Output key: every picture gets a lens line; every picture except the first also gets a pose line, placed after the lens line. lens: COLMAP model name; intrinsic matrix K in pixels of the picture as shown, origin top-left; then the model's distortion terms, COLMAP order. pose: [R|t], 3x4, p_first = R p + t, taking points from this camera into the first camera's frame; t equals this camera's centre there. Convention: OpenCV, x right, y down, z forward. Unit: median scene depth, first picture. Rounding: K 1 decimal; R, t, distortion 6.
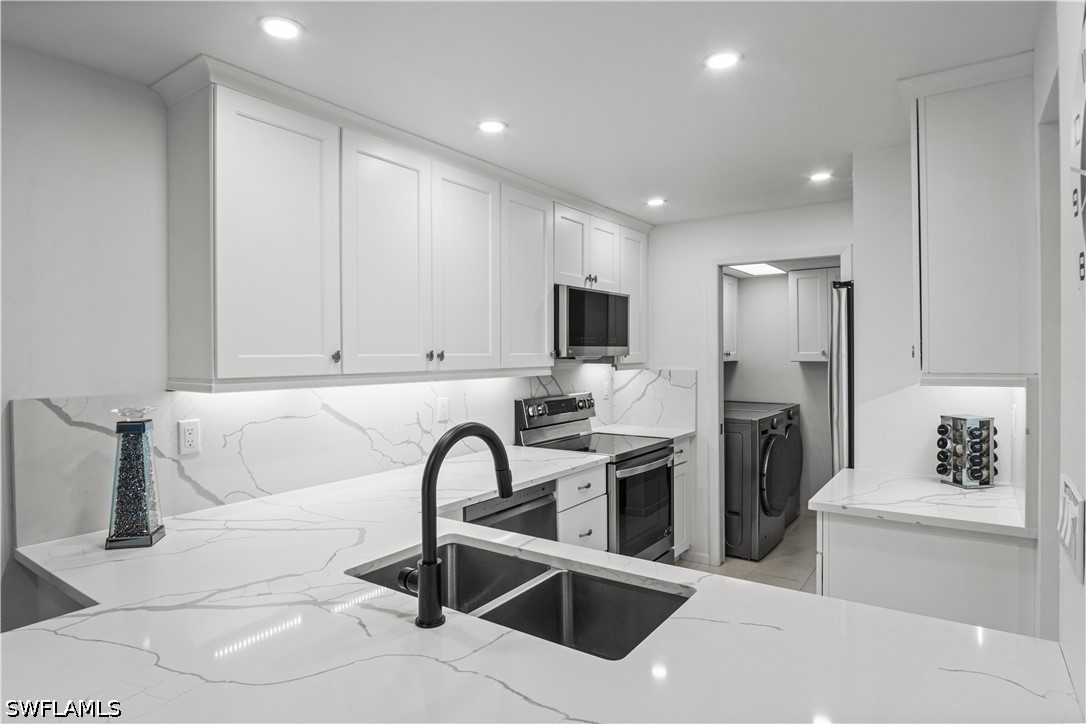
lens RADIAL K [[596.7, 0, 549.7], [0, 596.7, 355.5], [0, 0, 1]] dist [-0.027041, 0.000593]
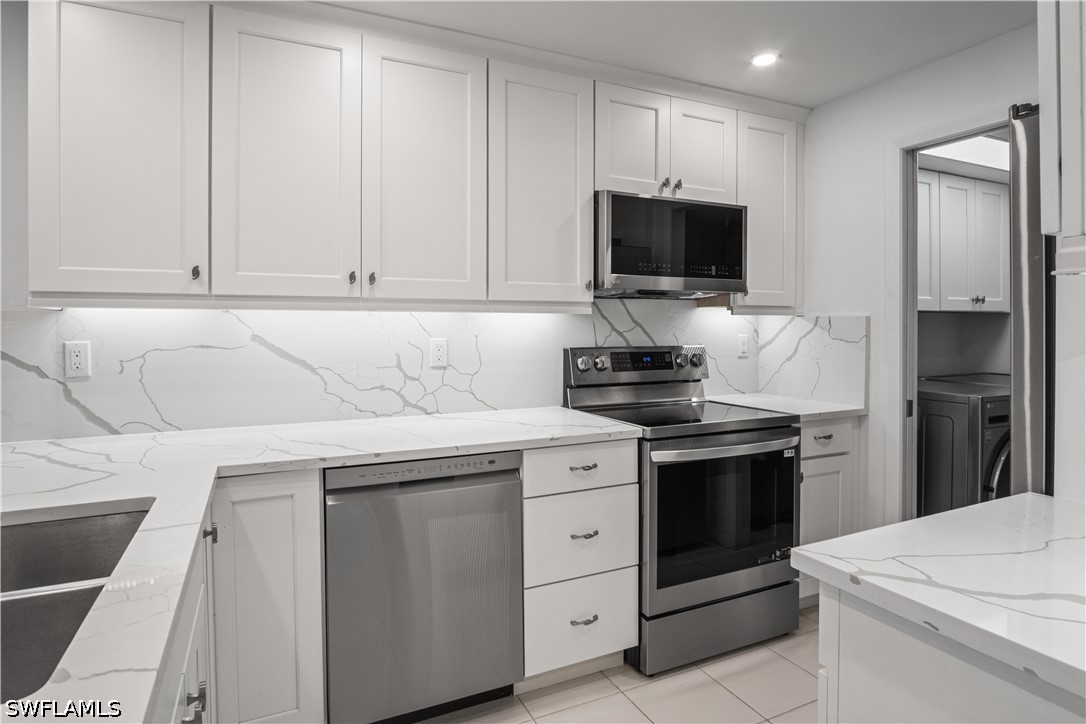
lens RADIAL K [[594.9, 0, 546.0], [0, 594.9, 329.0], [0, 0, 1]] dist [-0.022674, 0.000427]
pose [[0.874526, 0.008142, -0.484911, 0.333851], [-0.006794, 0.999967, 0.004537, 0.051487], [0.484931, -0.000673, 0.874552, 0.347147]]
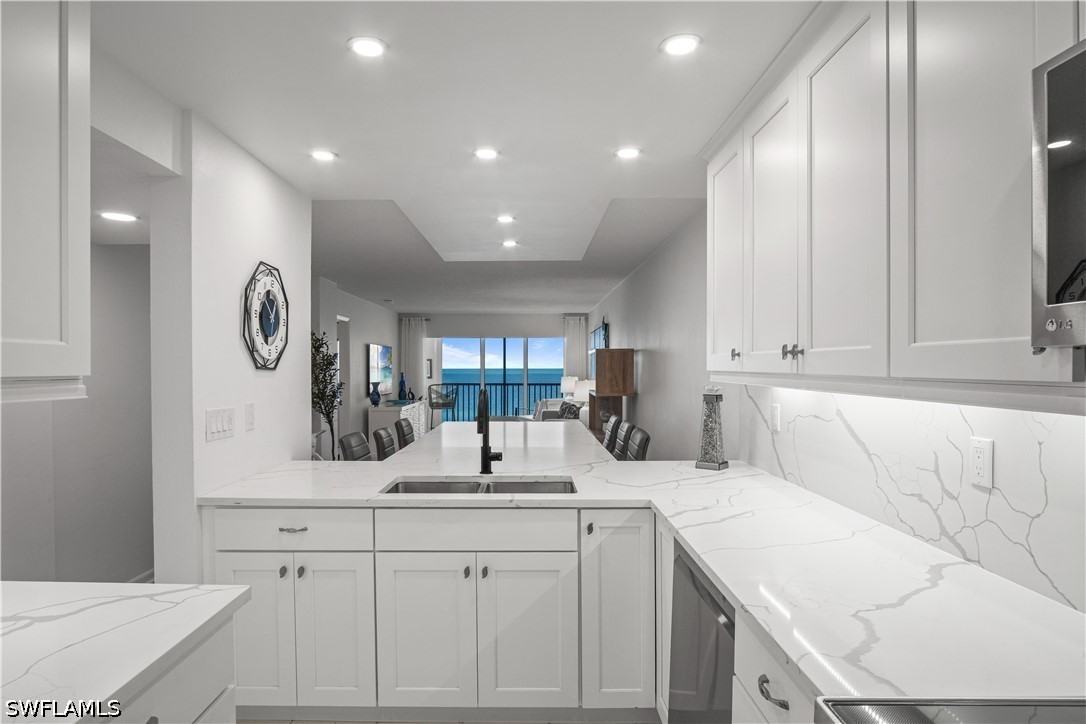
lens RADIAL K [[607.5, 0, 523.2], [0, 607.5, 383.9], [0, 0, 1]] dist [-0.032612, 0.000056]
pose [[-0.827645, 0.023358, -0.560766, 0.373891], [0.003617, 0.999335, 0.036287, 0.009547], [0.561240, 0.028005, -0.827179, 1.148387]]
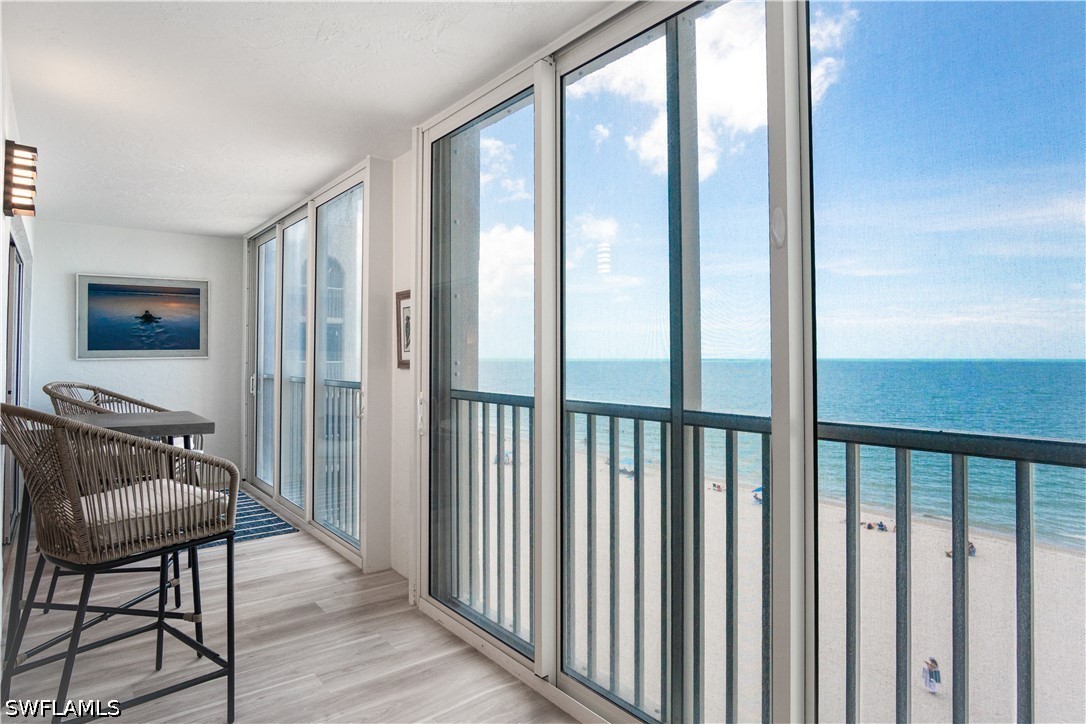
lens RADIAL K [[612.7, 0, 540.3], [0, 612.7, 341.4], [0, 0, 1]] dist [-0.025376, -0.000512]
pose [[-0.957795, 0.012703, 0.287173, -1.997347], [0.006658, 0.999735, -0.022019, 0.103463], [-0.287377, -0.019177, -0.957626, -1.857590]]
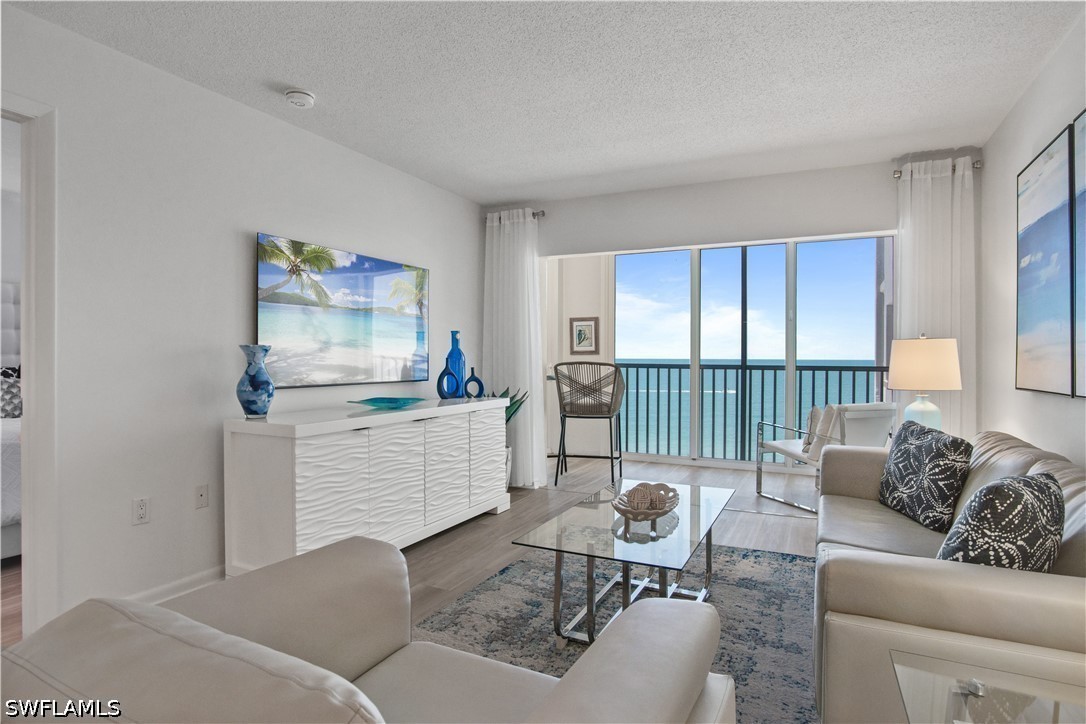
lens RADIAL K [[582.2, 0, 547.5], [0, 582.2, 362.1], [0, 0, 1]] dist [-0.029546, 0.002054]
pose [[-0.987157, 0.005890, -0.159646, -0.981175], [0.003447, 0.999873, 0.015575, 0.120029], [0.159717, 0.014824, -0.987051, -0.686027]]
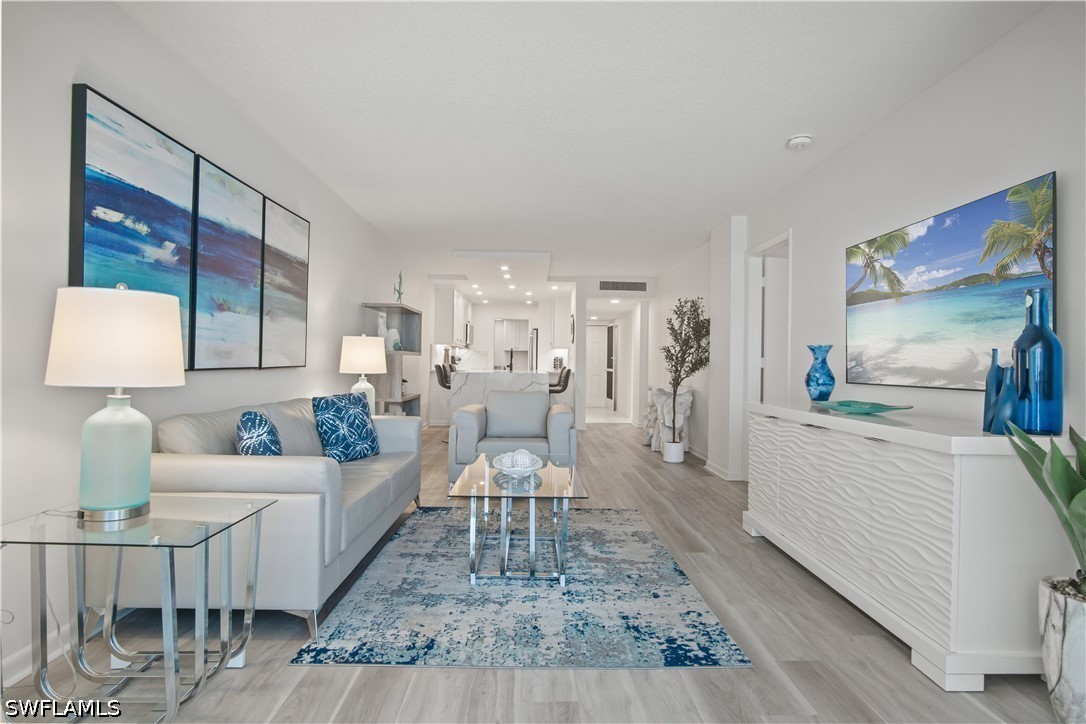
lens RADIAL K [[582.2, 0, 547.5], [0, 582.2, 362.1], [0, 0, 1]] dist [-0.029546, 0.002054]
pose [[0.803538, 0.021470, 0.594866, -1.787738], [-0.017532, 0.999769, -0.012401, 0.163113], [-0.594995, -0.000465, 0.803729, -2.262016]]
